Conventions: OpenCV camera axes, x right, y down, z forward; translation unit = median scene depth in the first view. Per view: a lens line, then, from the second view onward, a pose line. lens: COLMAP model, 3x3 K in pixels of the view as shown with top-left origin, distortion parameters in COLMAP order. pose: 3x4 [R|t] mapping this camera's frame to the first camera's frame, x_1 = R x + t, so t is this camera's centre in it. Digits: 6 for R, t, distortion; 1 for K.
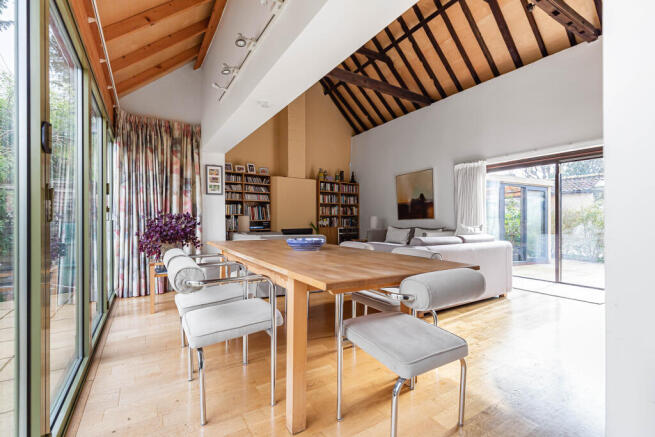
lens RADIAL K [[293.5, 0, 327.5], [0, 293.5, 219.6], [0, 0, 1]] dist [0.002980, -0.000169]
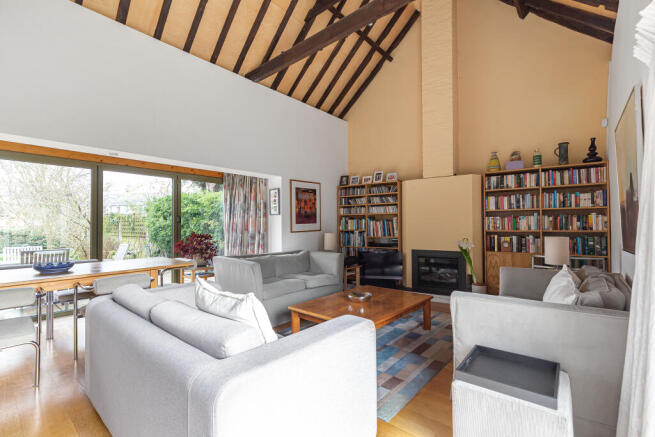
lens RADIAL K [[293.5, 0, 324.8], [0, 293.5, 219.8], [0, 0, 1]] dist [0.002980, -0.000169]
pose [[0.308192, -0.016763, -0.951176, 0.504163], [0.001319, 0.999851, -0.017194, -0.031861], [0.951323, 0.004044, 0.308169, 0.570533]]
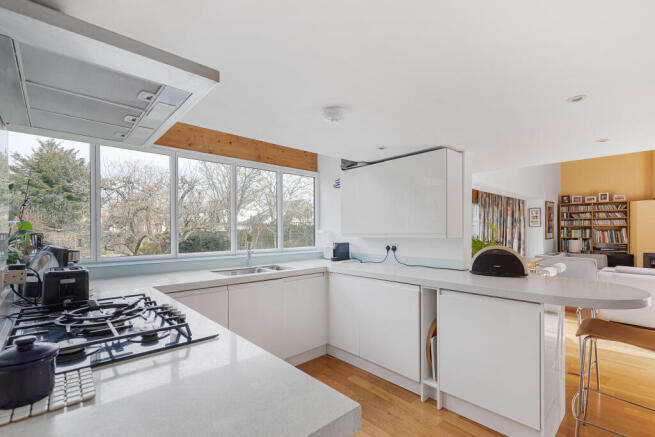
lens RADIAL K [[293.5, 0, 333.2], [0, 293.5, 232.5], [0, 0, 1]] dist [0.002980, -0.000169]
pose [[0.198818, 0.009450, -0.979991, 0.634963], [0.000880, 0.999951, 0.009821, -0.048686], [0.980036, -0.002815, 0.198800, -0.246115]]
